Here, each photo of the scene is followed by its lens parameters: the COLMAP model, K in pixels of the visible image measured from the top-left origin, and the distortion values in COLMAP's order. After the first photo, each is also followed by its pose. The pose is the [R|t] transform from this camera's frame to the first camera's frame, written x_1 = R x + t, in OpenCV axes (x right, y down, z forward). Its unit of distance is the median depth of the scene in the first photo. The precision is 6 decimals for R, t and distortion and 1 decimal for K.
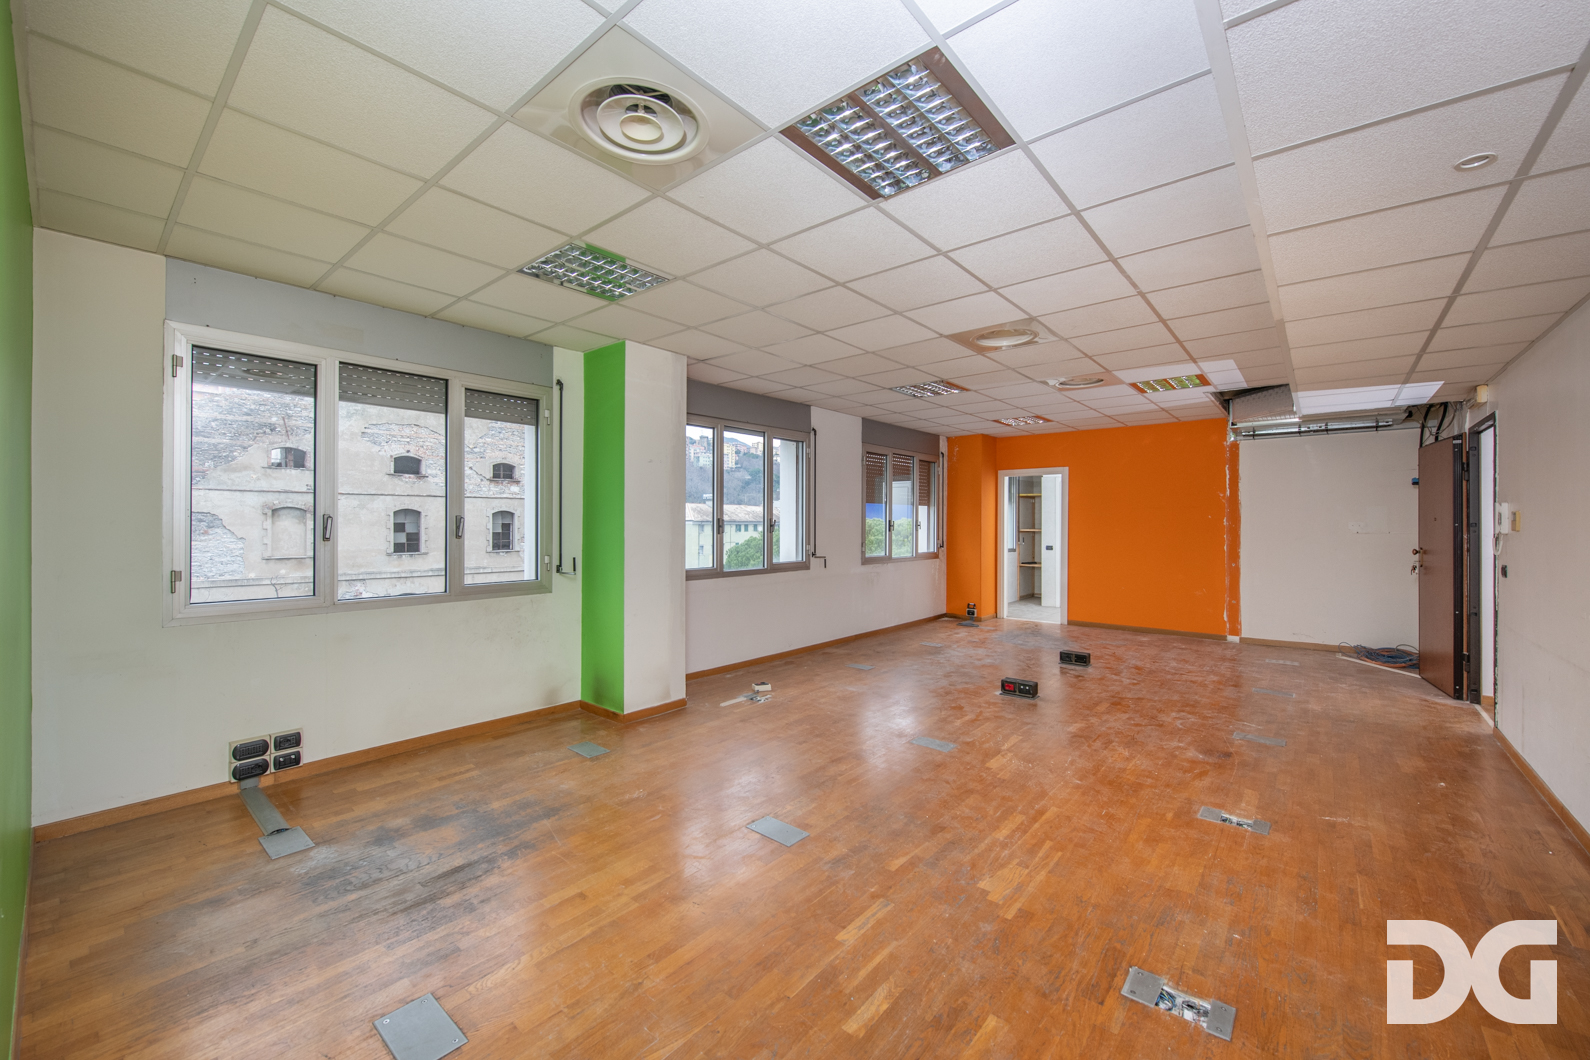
lens RADIAL K [[622.6, 0, 796.2], [0, 622.6, 521.6], [0, 0, 1]] dist [0.000144, -0.000098]
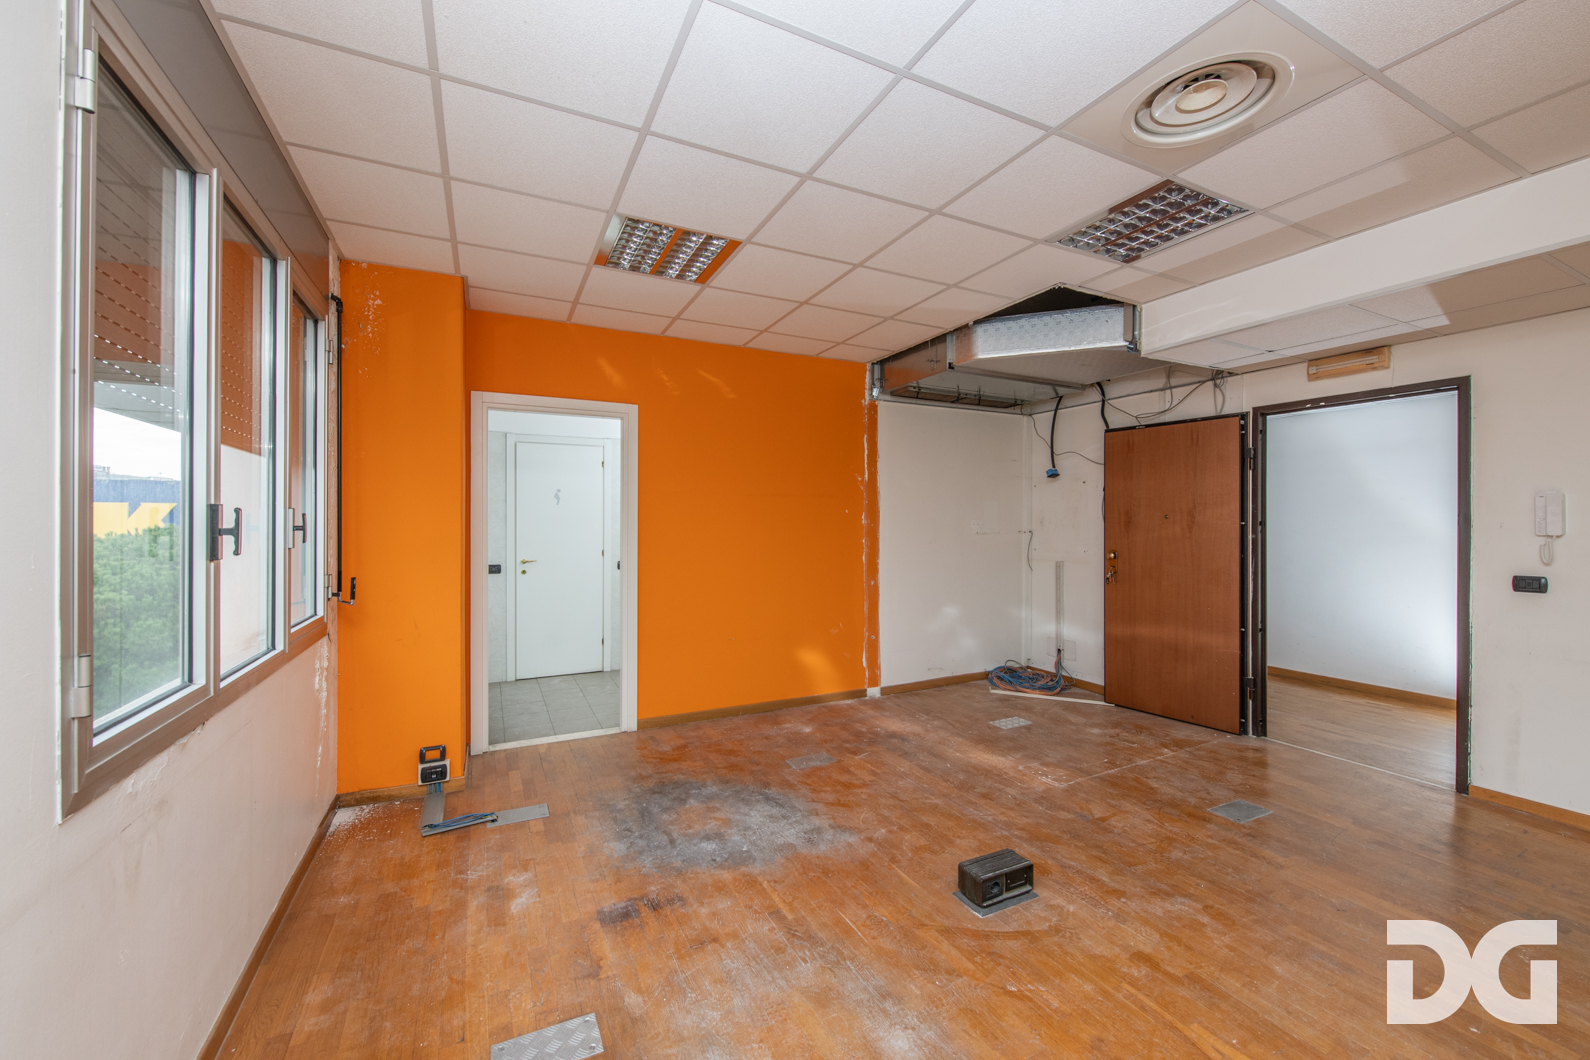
lens RADIAL K [[622.6, 0, 796.2], [0, 622.6, 521.6], [0, 0, 1]] dist [0.000144, -0.000098]
pose [[0.402298, -0.000764, 0.915508, 0.047776], [-0.002941, 0.999993, 0.002127, 0.001683], [-0.915504, -0.003548, 0.402293, 0.803747]]
